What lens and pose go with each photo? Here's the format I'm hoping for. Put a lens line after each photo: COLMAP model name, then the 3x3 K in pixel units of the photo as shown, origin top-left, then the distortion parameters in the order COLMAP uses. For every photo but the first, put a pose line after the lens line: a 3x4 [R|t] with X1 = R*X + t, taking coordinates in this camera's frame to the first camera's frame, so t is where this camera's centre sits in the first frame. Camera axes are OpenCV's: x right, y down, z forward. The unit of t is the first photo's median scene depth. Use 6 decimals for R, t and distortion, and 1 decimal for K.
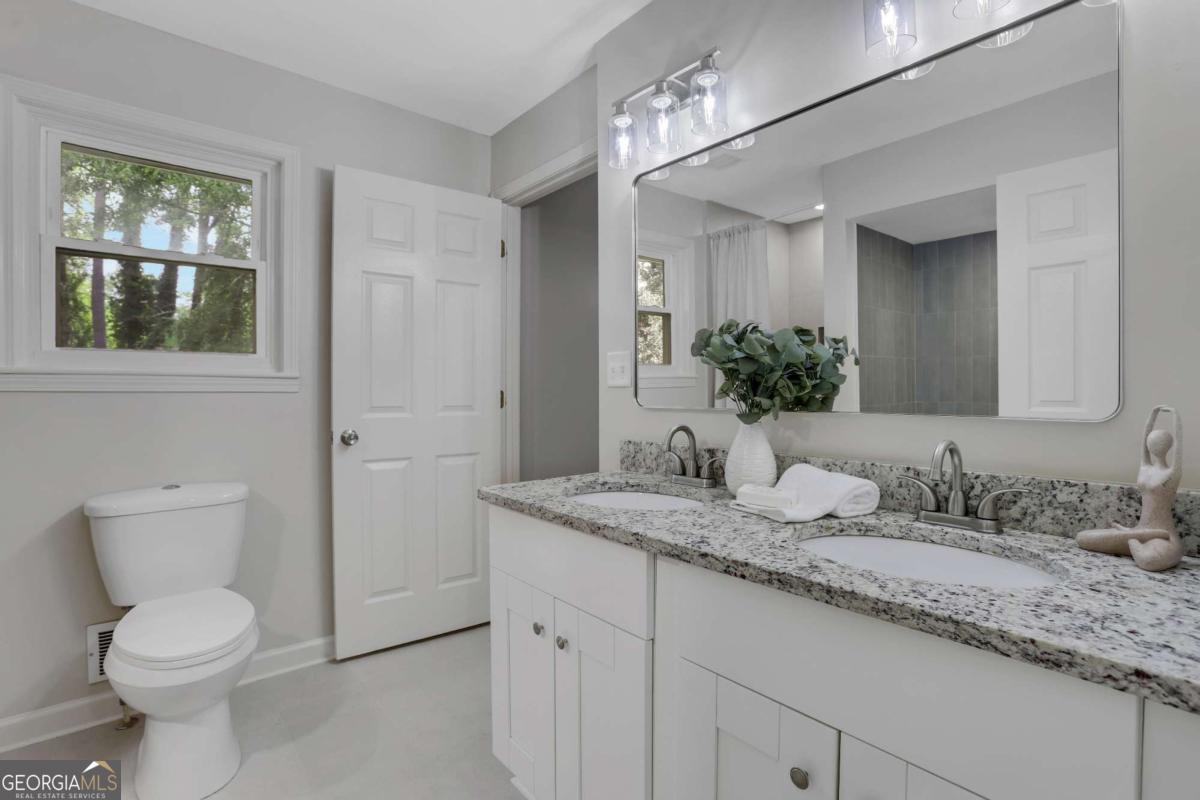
lens RADIAL K [[564.5, 0, 597.2], [0, 564.5, 392.6], [0, 0, 1]] dist [-0.055464, 0.025589]
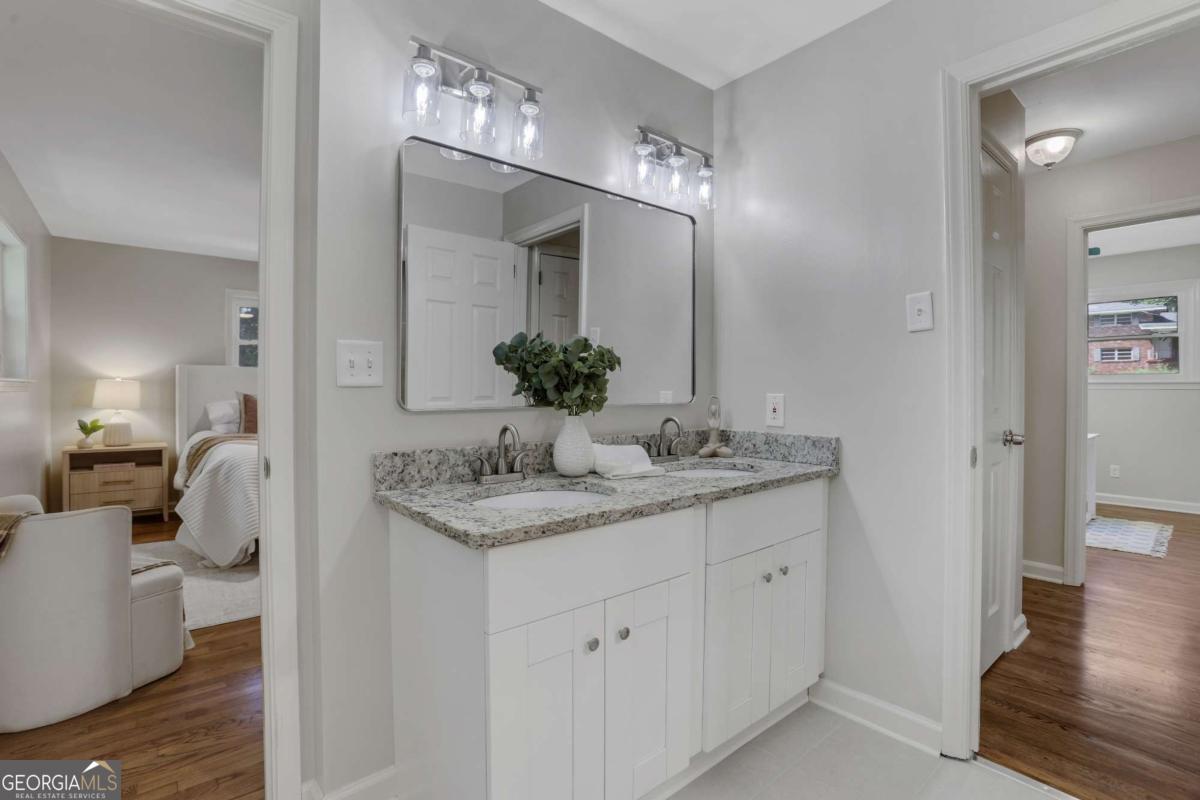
lens RADIAL K [[564.5, 0, 597.2], [0, 564.5, 392.6], [0, 0, 1]] dist [-0.055464, 0.025589]
pose [[-0.004035, -0.008226, 0.999958, -1.036306], [0.001899, 0.999964, 0.008233, -0.009898], [-0.999990, 0.001932, -0.004019, 0.988909]]
